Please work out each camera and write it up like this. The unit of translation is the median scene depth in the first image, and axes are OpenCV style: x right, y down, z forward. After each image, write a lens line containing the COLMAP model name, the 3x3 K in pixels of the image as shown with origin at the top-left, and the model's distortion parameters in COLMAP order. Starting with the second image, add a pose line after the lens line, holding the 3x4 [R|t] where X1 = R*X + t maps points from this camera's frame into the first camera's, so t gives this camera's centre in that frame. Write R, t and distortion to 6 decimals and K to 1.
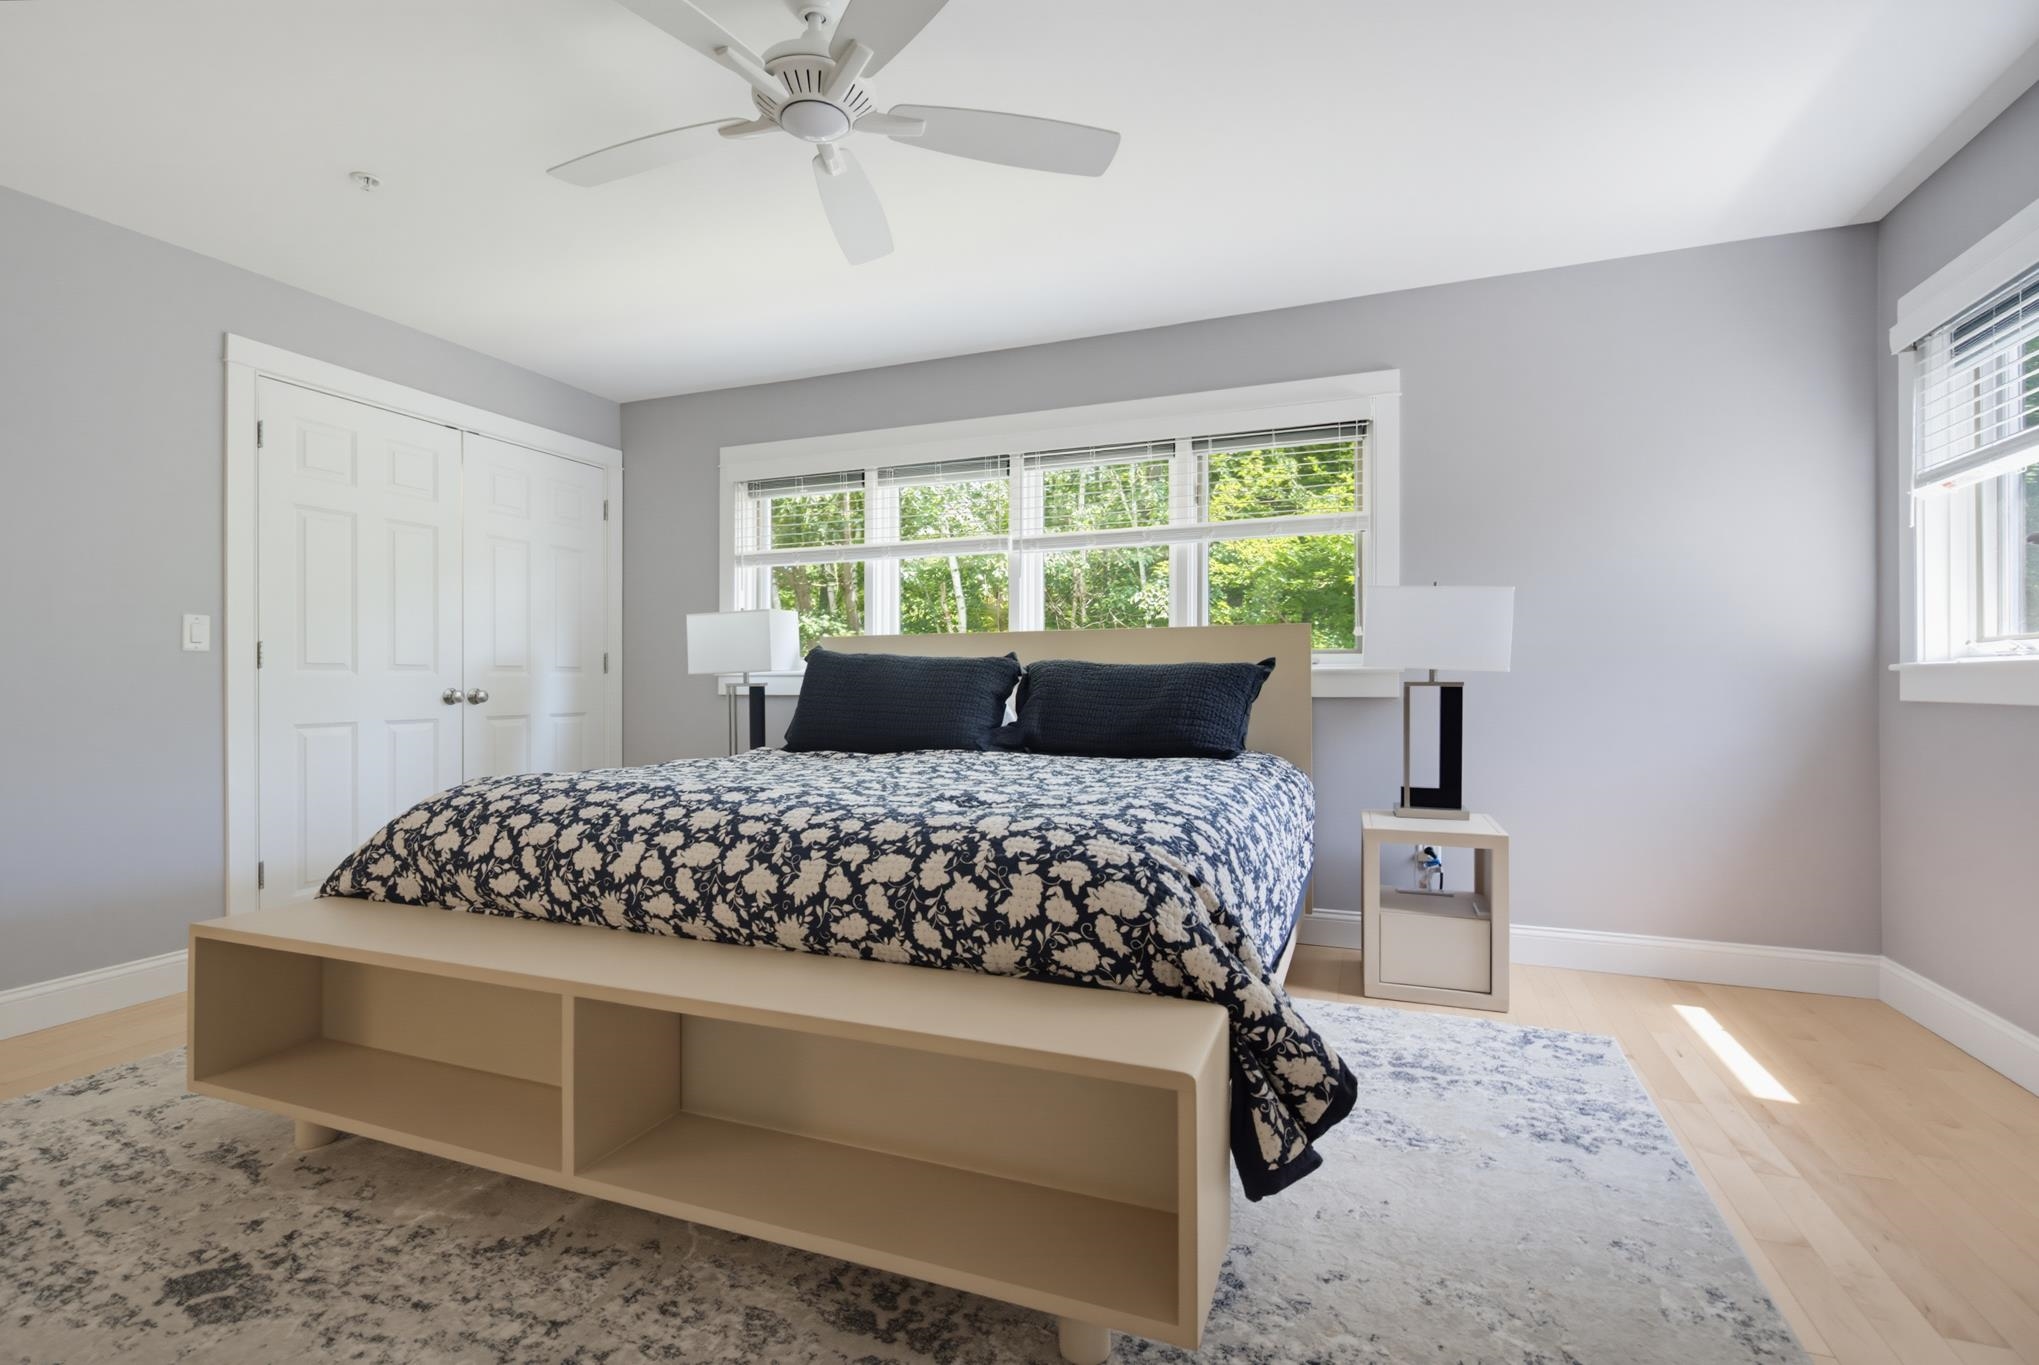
lens RADIAL K [[919.8, 0, 1017.8], [0, 919.8, 679.0], [0, 0, 1]] dist [0.001386, -0.002463]
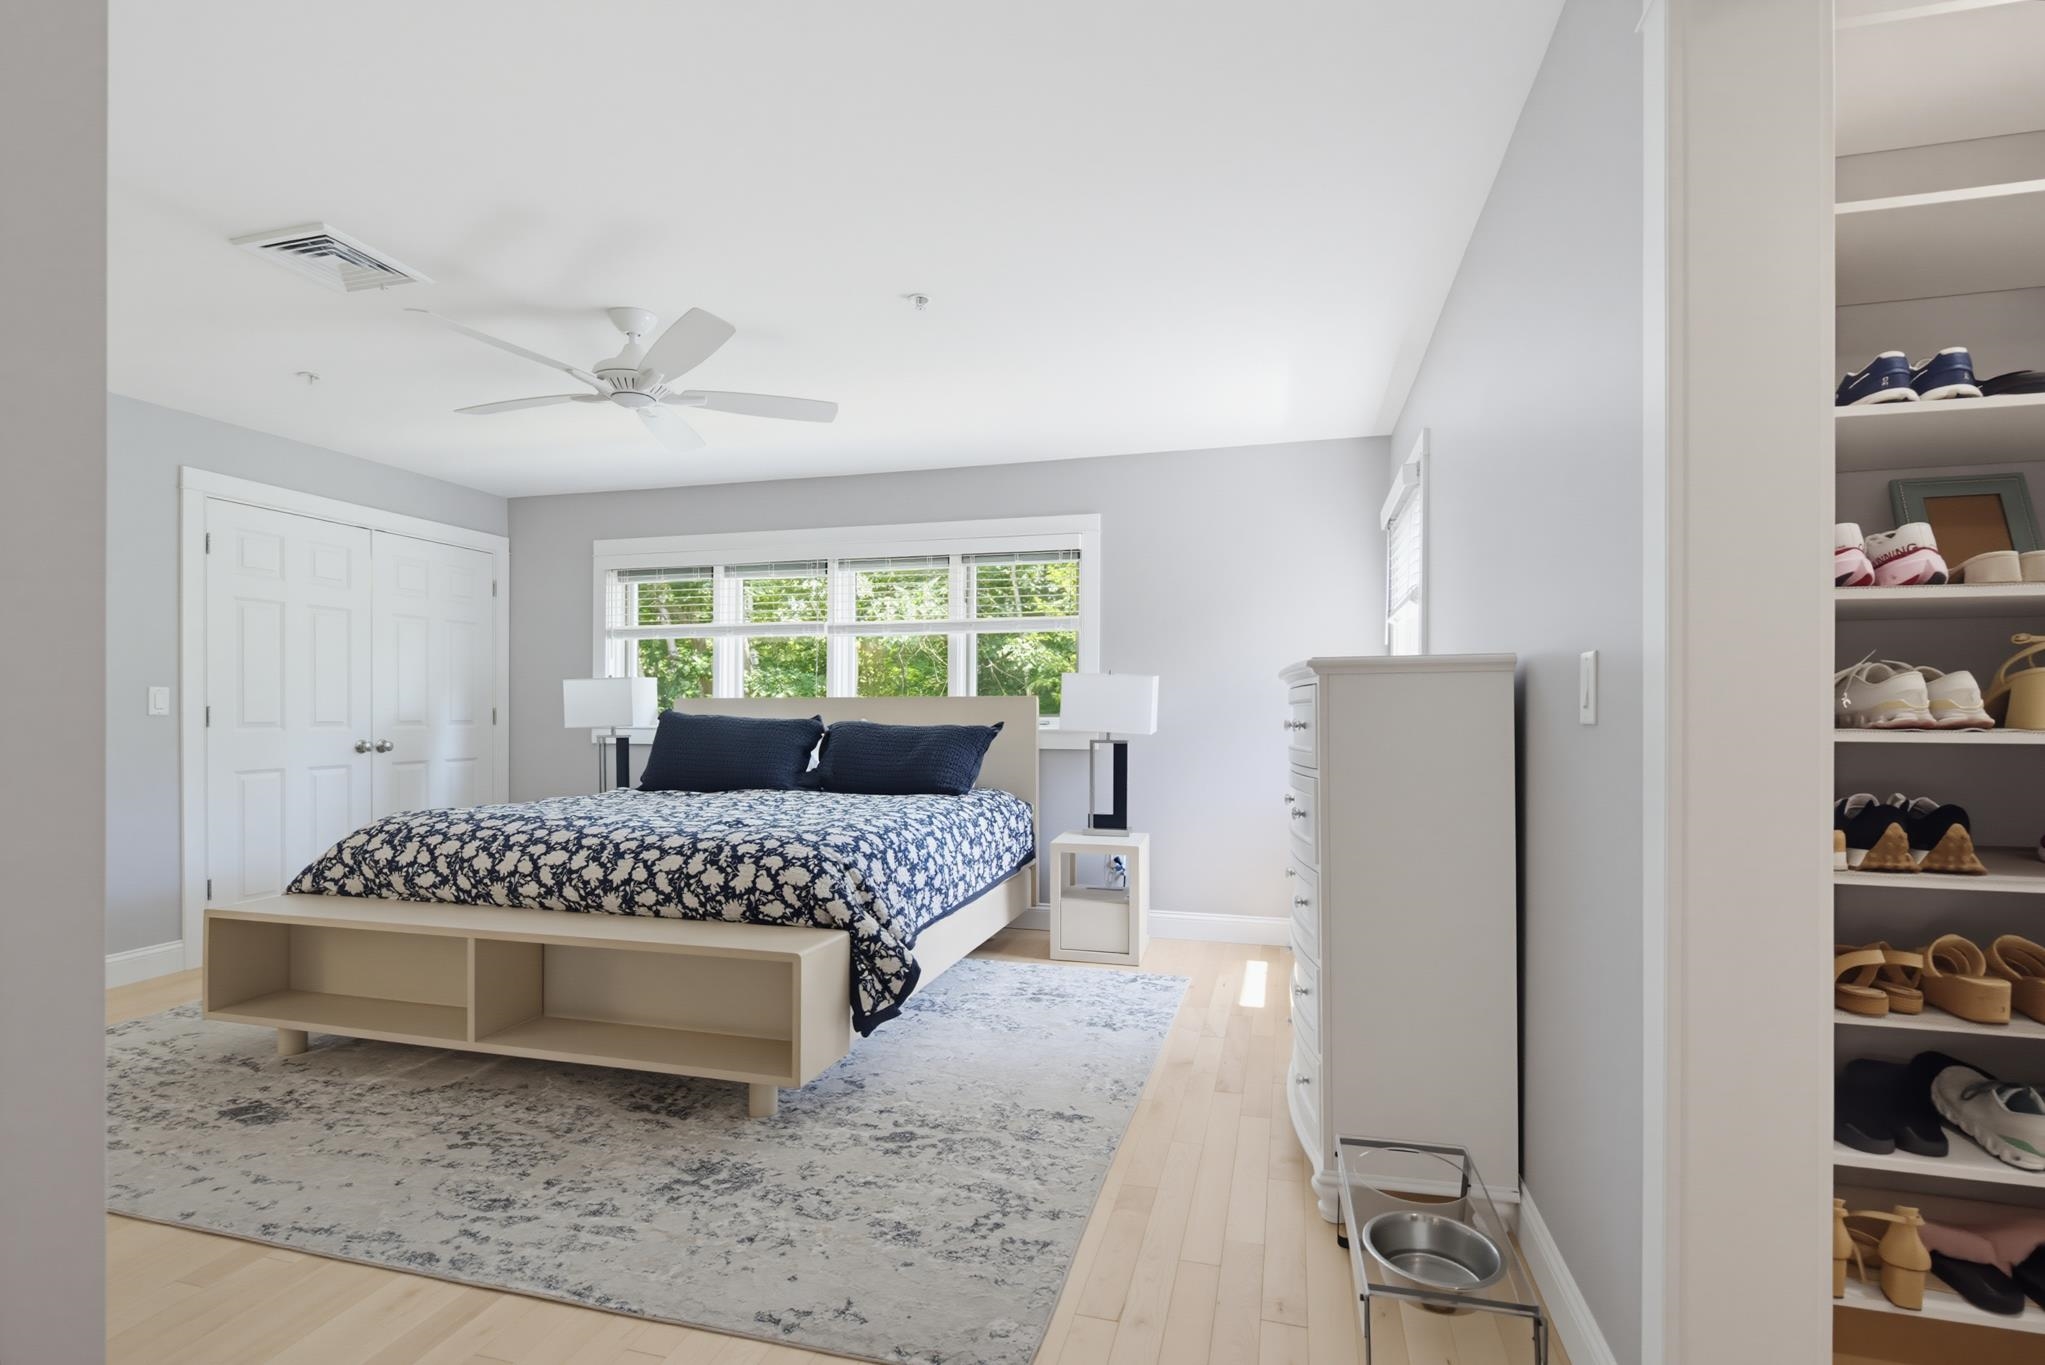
lens RADIAL K [[922.5, 0, 1030.7], [0, 922.5, 717.0], [0, 0, 1]] dist [0.001386, -0.002463]
pose [[0.994374, 0.004398, 0.105838, 0.269834], [-0.005025, 0.999971, 0.005652, -0.060608], [-0.105810, -0.006152, 0.994367, -0.606122]]
